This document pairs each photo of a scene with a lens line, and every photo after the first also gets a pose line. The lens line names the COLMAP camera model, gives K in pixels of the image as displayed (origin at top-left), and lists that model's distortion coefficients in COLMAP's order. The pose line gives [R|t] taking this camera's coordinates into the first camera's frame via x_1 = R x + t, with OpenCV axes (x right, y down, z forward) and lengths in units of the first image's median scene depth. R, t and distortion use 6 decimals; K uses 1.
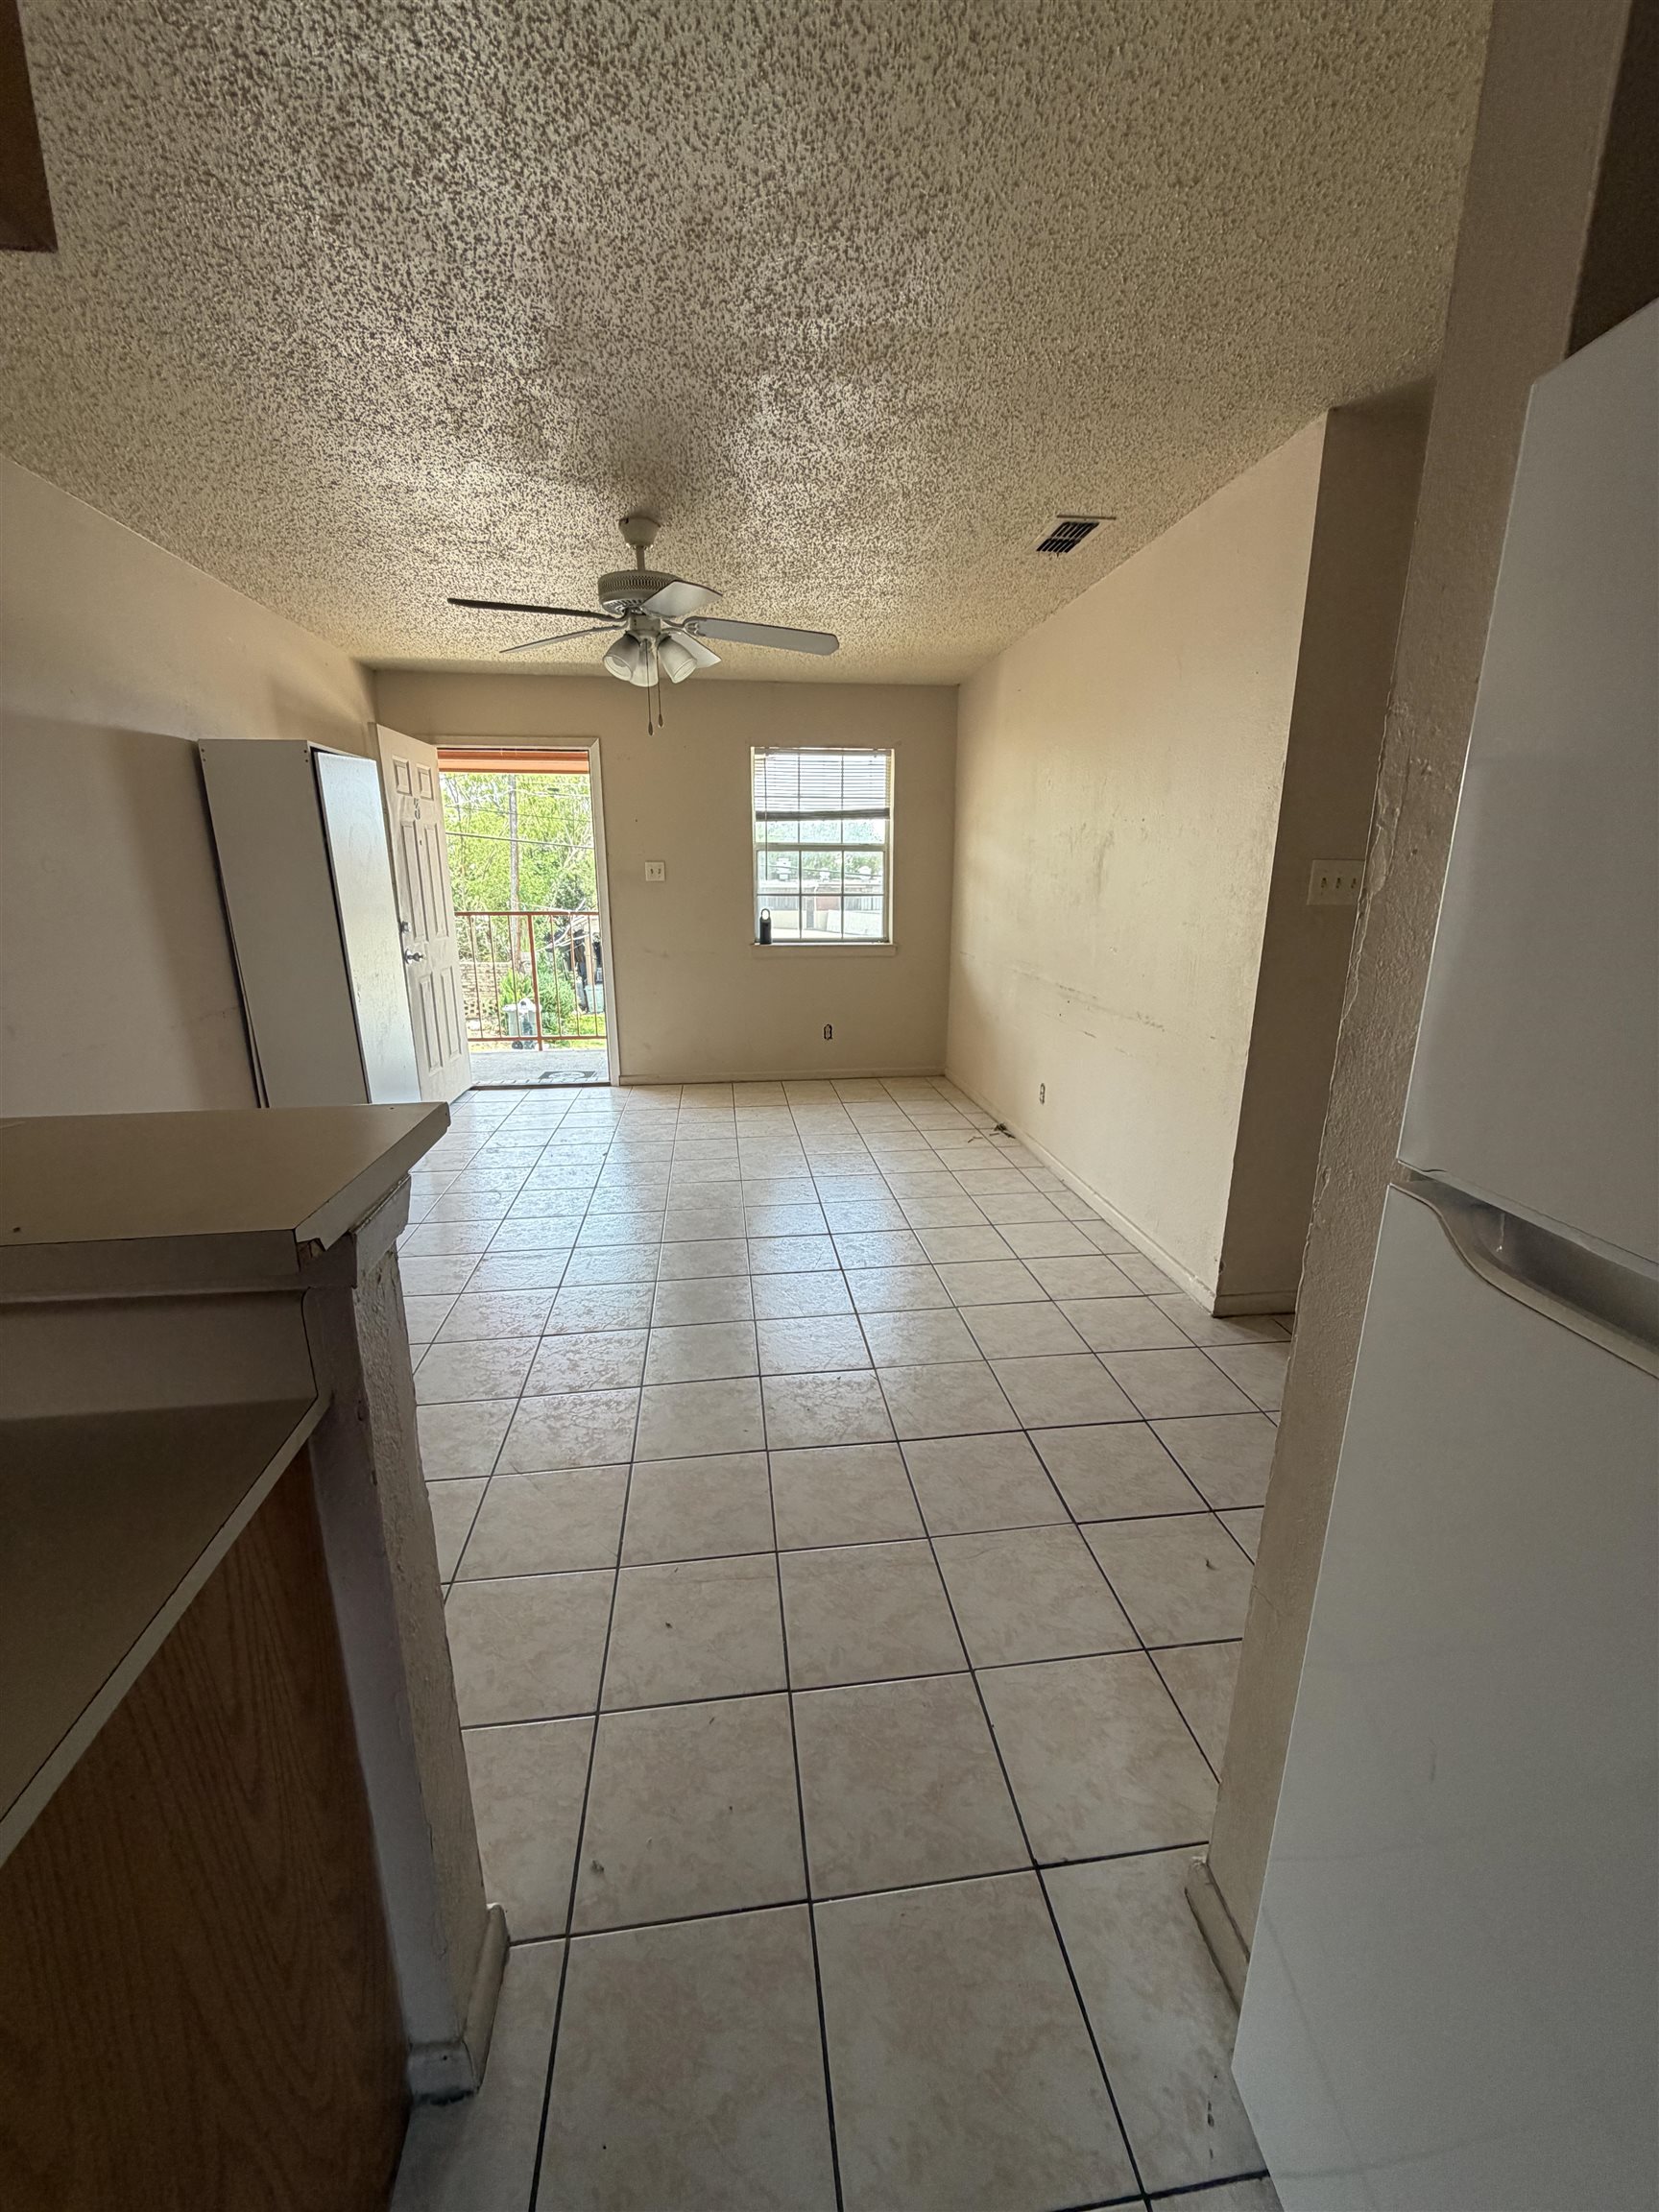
lens RADIAL K [[882.1, 0, 826.5], [0, 882.1, 1104.1], [0, 0, 1]] dist [-0.000213, 0.000949]
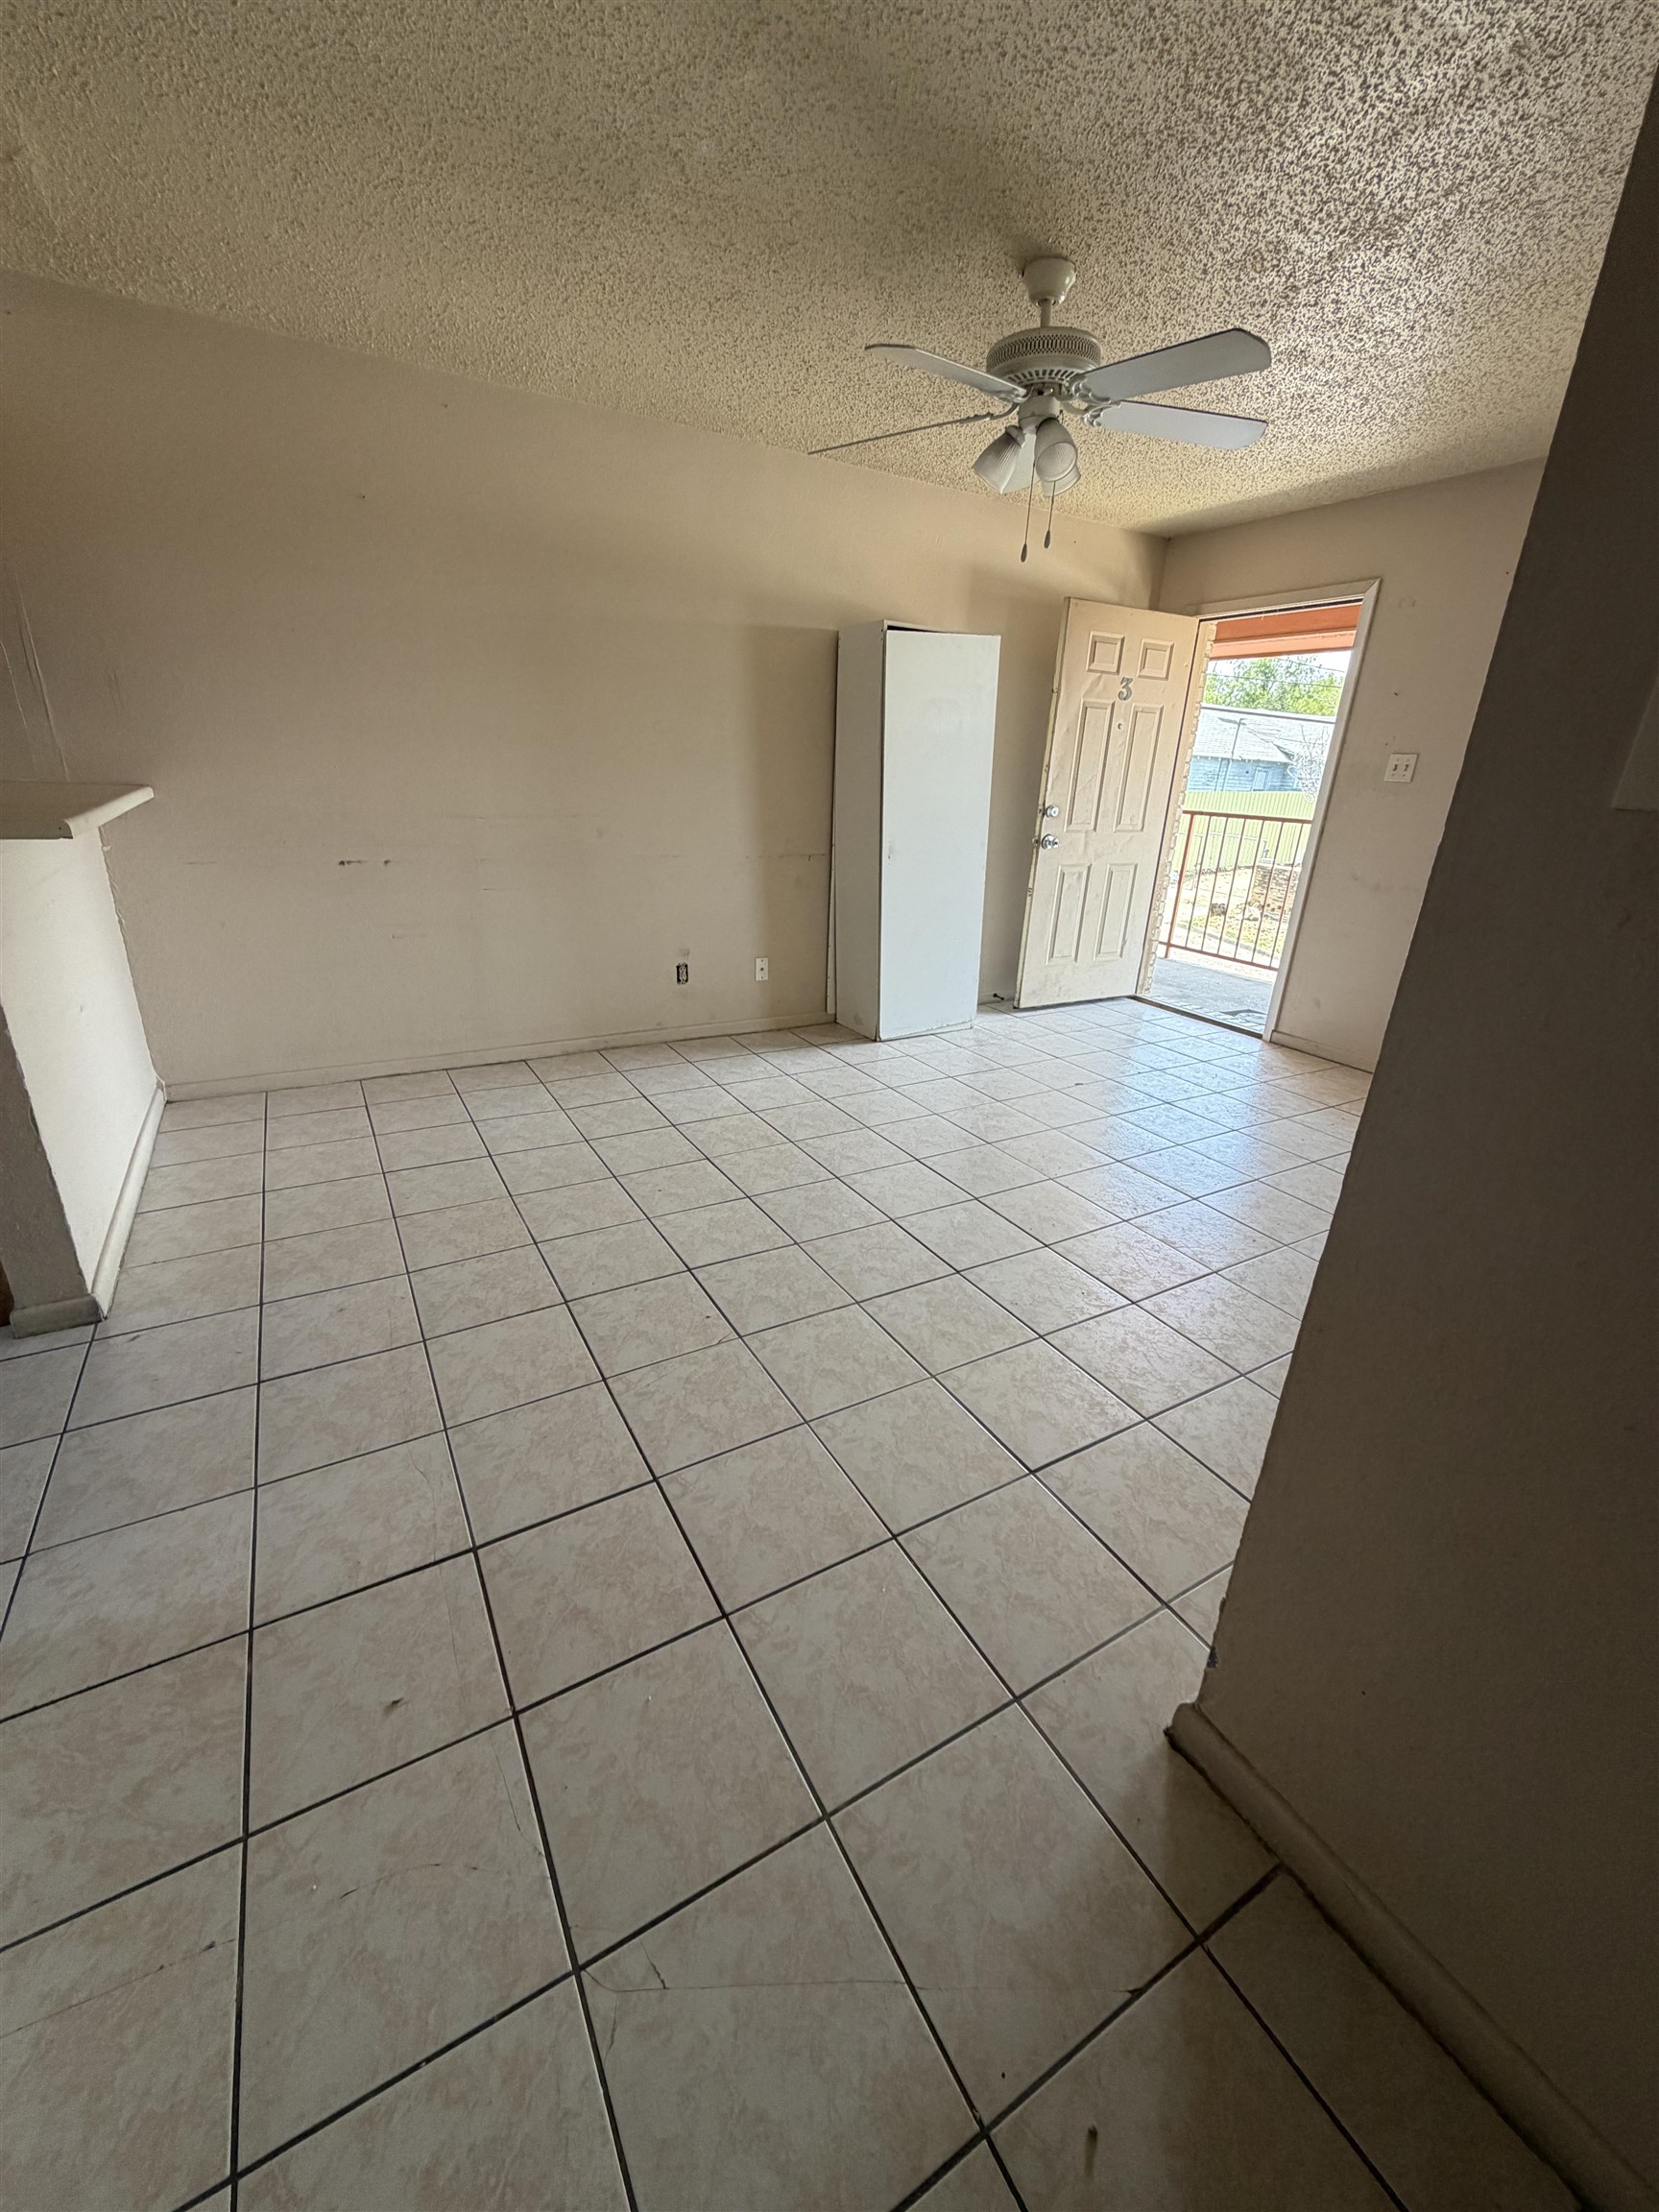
lens RADIAL K [[882.1, 0, 827.0], [0, 882.1, 1099.9], [0, 0, 1]] dist [-0.000213, 0.000949]
pose [[0.386722, 0.347937, -0.854041, 0.356123], [-0.281000, 0.926514, 0.250222, -0.067861], [0.878342, 0.143220, 0.456074, 0.328140]]
